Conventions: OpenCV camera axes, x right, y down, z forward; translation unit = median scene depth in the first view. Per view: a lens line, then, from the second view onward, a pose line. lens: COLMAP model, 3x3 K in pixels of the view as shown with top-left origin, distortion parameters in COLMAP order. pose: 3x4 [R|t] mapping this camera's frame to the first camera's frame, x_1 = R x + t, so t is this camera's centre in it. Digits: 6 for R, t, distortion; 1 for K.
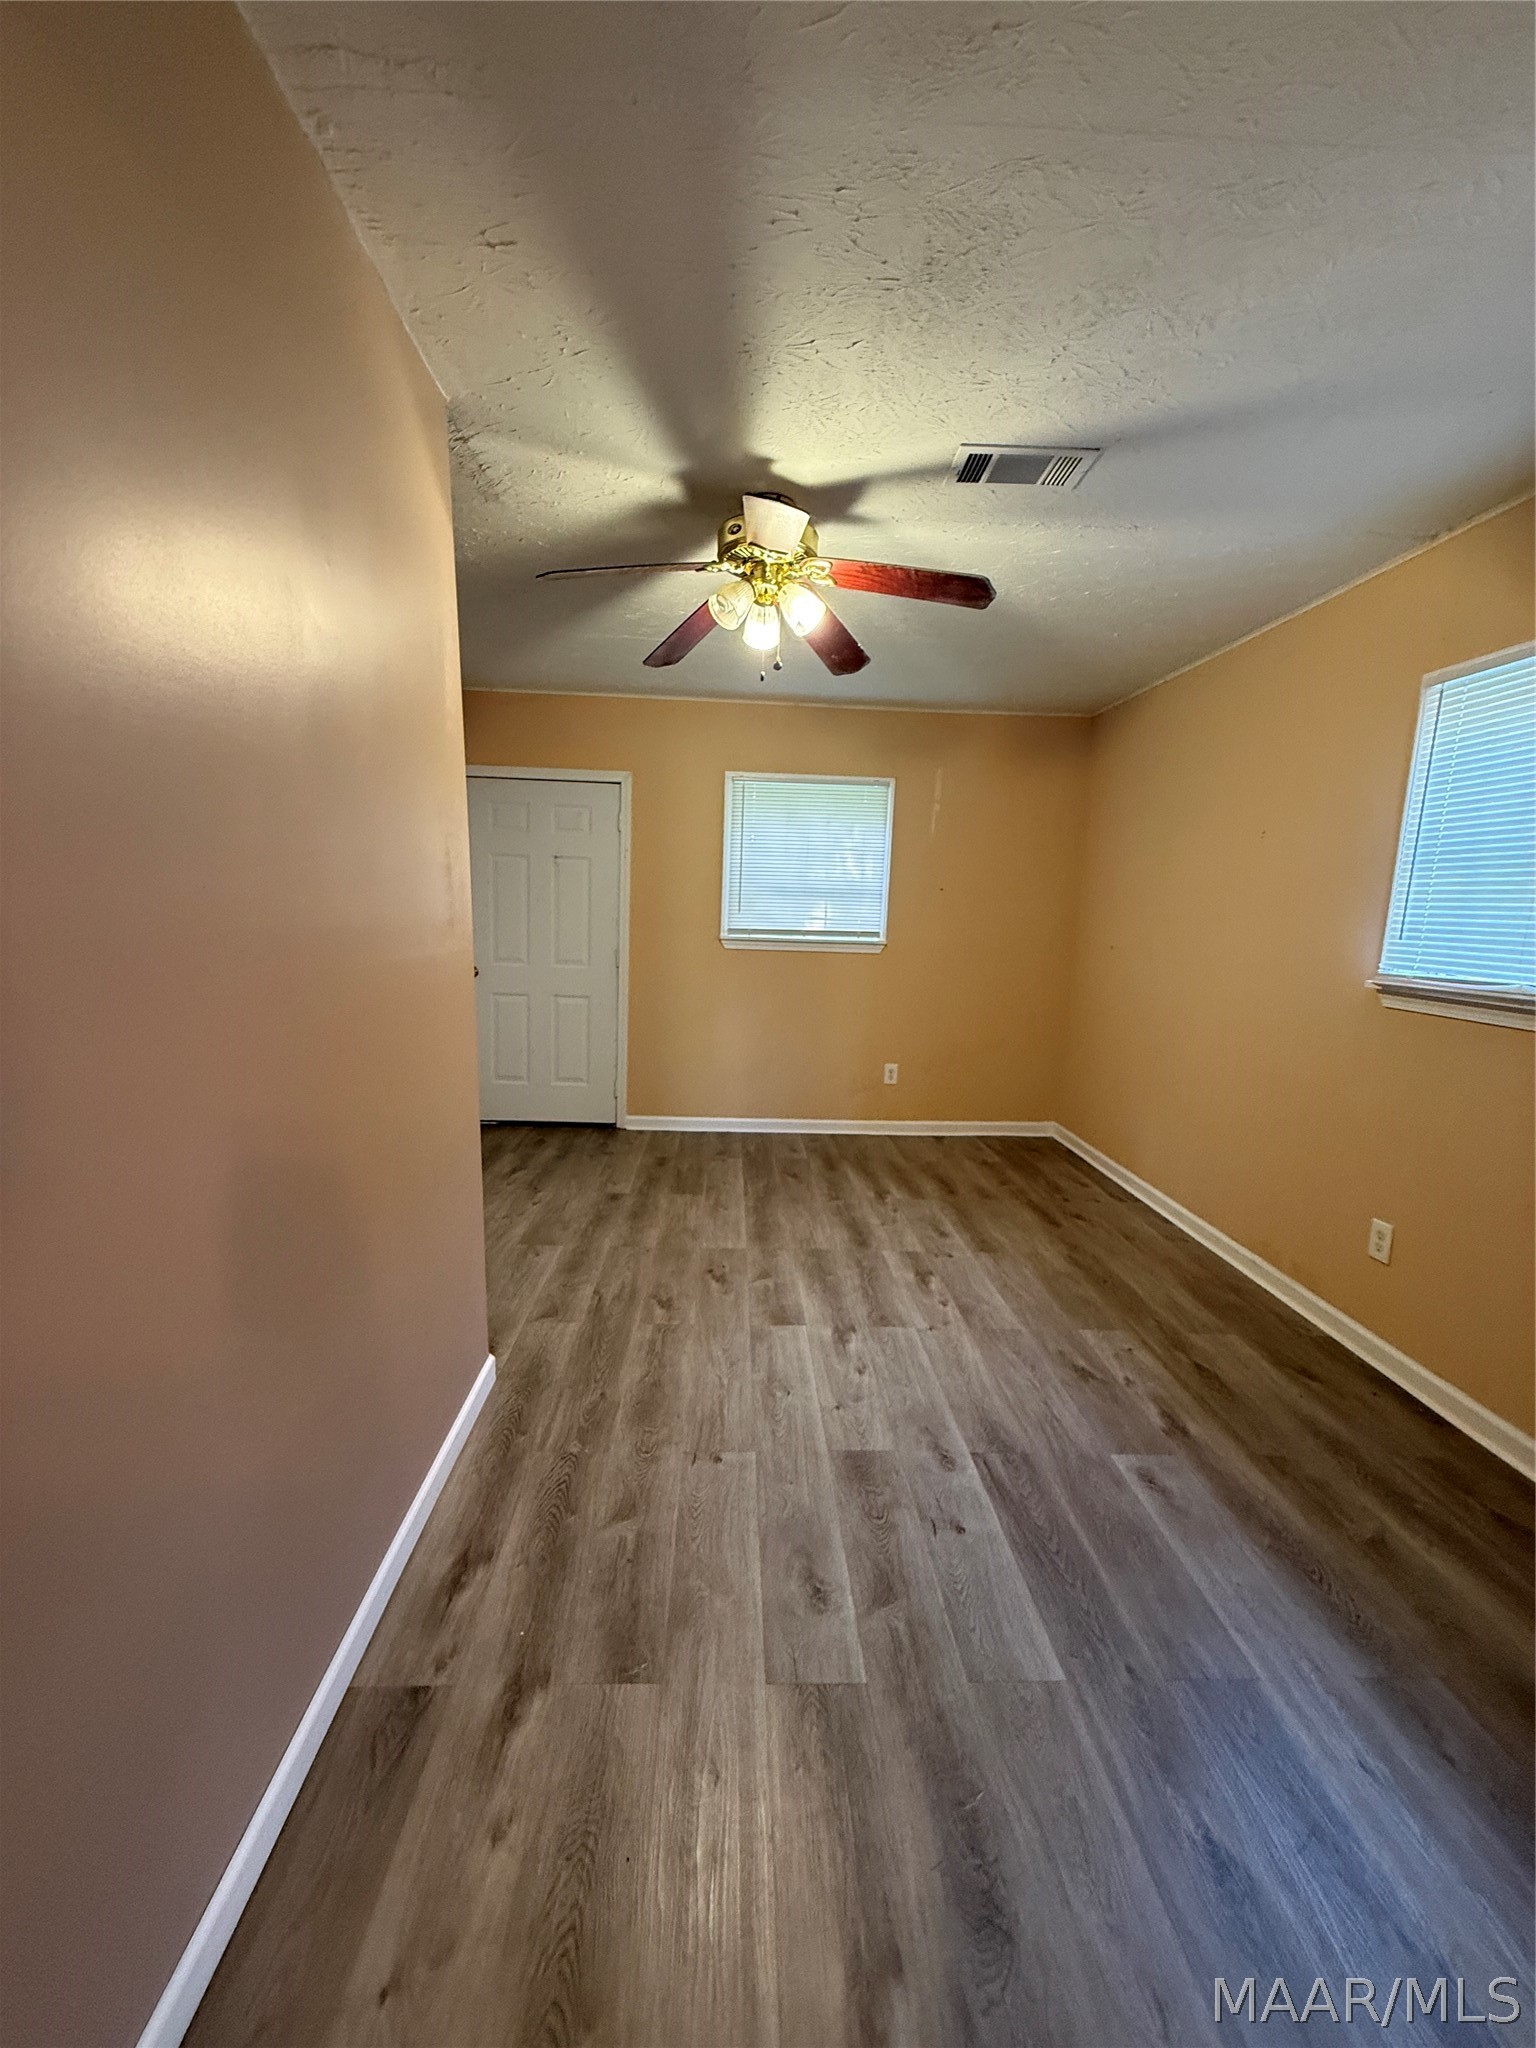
lens RADIAL K [[817.8, 0, 765.2], [0, 817.8, 1027.6], [0, 0, 1]] dist [0.005076, 0.000027]
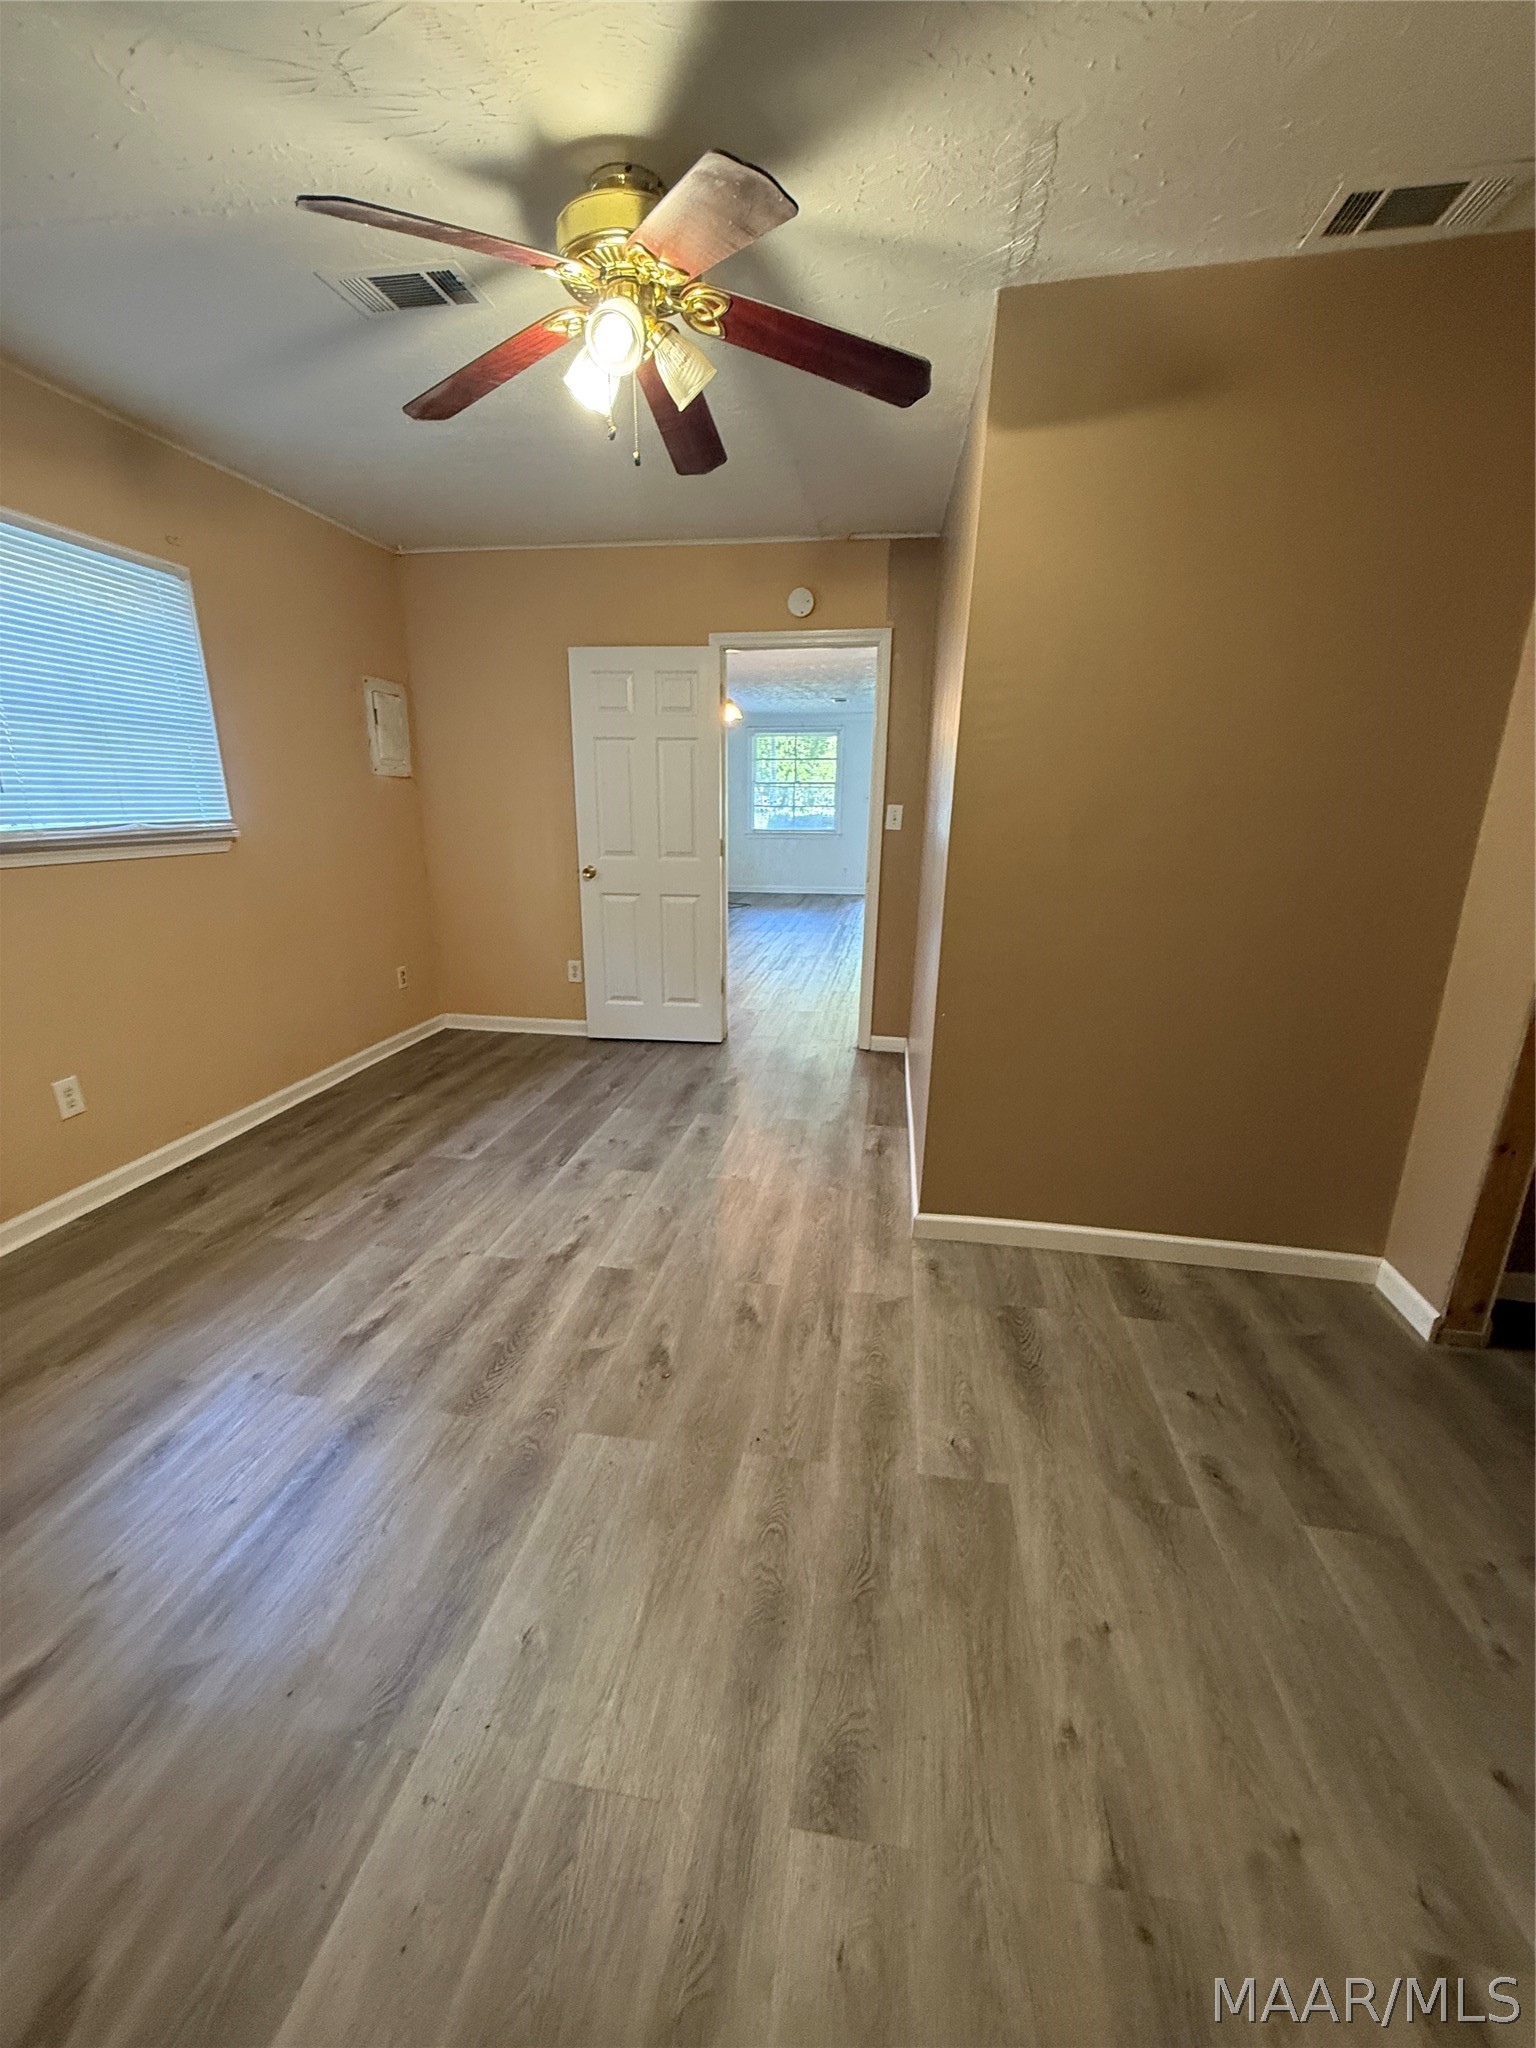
lens RADIAL K [[817.8, 0, 766.0], [0, 817.8, 1026.3], [0, 0, 1]] dist [0.005076, 0.000027]
pose [[-0.979314, -0.093658, 0.179367, -0.272227], [-0.010841, 0.909444, 0.415685, -0.252692], [-0.202056, 0.405141, -0.891647, 1.689651]]
